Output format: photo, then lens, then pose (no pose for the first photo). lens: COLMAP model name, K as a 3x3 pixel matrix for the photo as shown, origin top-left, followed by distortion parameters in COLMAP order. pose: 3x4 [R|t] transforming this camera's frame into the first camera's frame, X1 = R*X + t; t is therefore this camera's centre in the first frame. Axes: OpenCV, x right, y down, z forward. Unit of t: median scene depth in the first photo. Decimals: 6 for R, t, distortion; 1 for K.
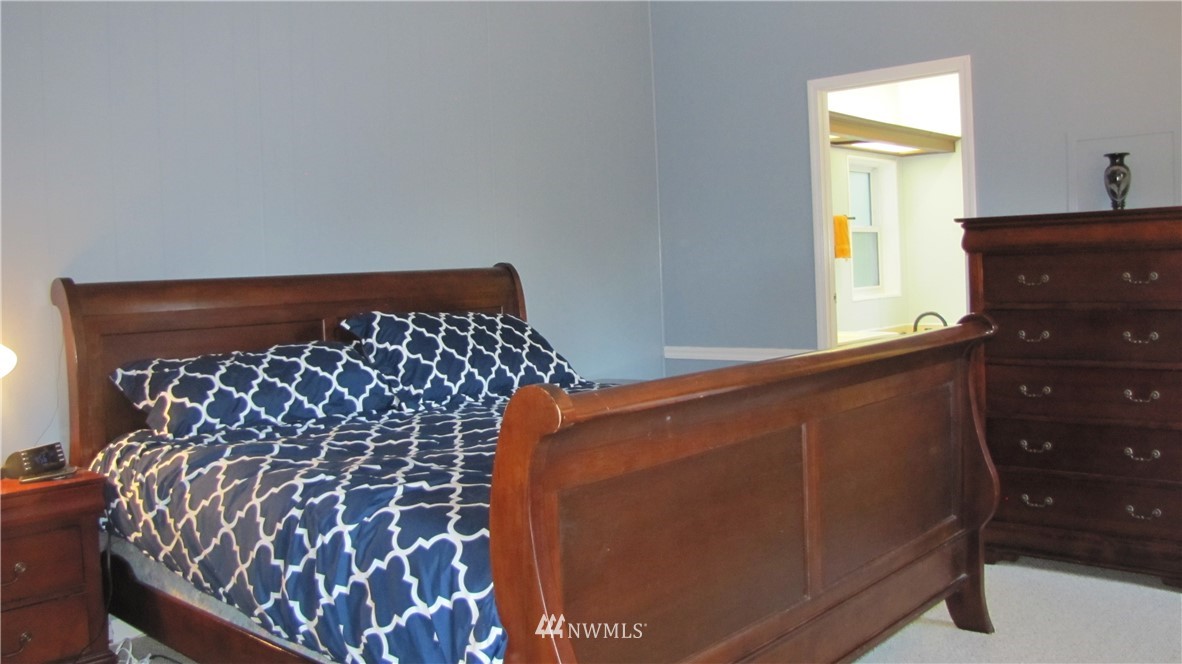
lens RADIAL K [[1036.5, 0, 586.5], [0, 1036.5, 309.0], [0, 0, 1]] dist [-0.182136, 0.163066]
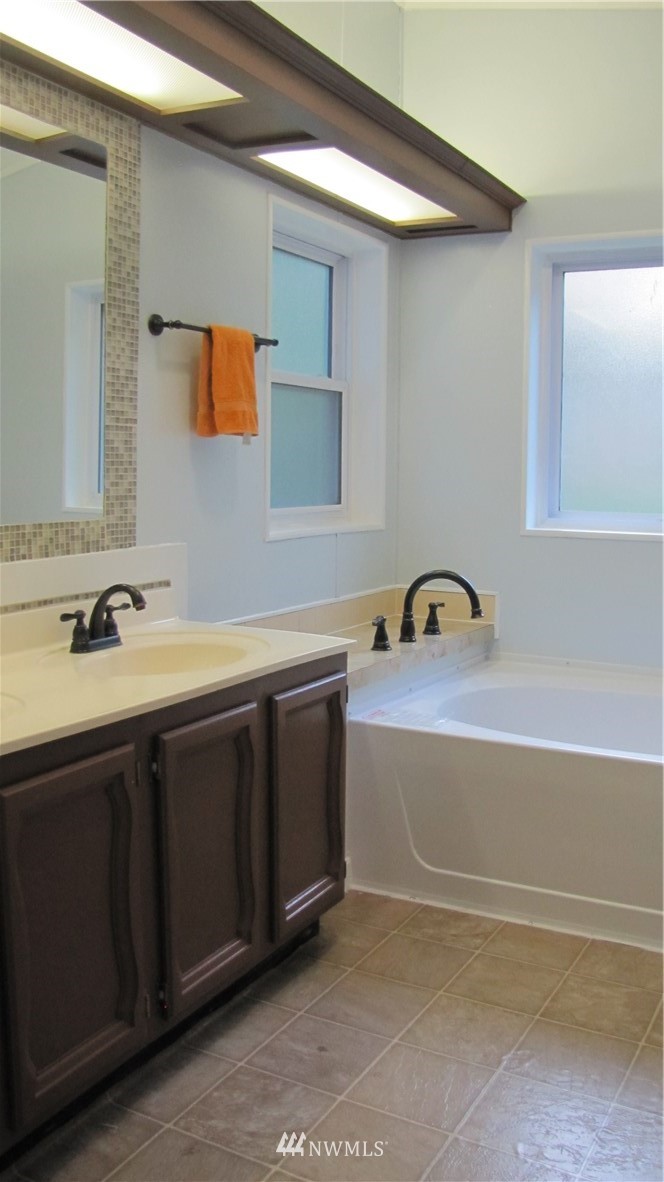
lens RADIAL K [[1036.5, 0, 332.0], [0, 1036.5, 591.0], [0, 0, 1]] dist [-0.182136, 0.163066]
pose [[0.974242, 0.030828, 0.223388, 0.183585], [-0.047684, 0.996375, 0.070456, -0.017710], [-0.220406, -0.079293, 0.972180, 0.550472]]
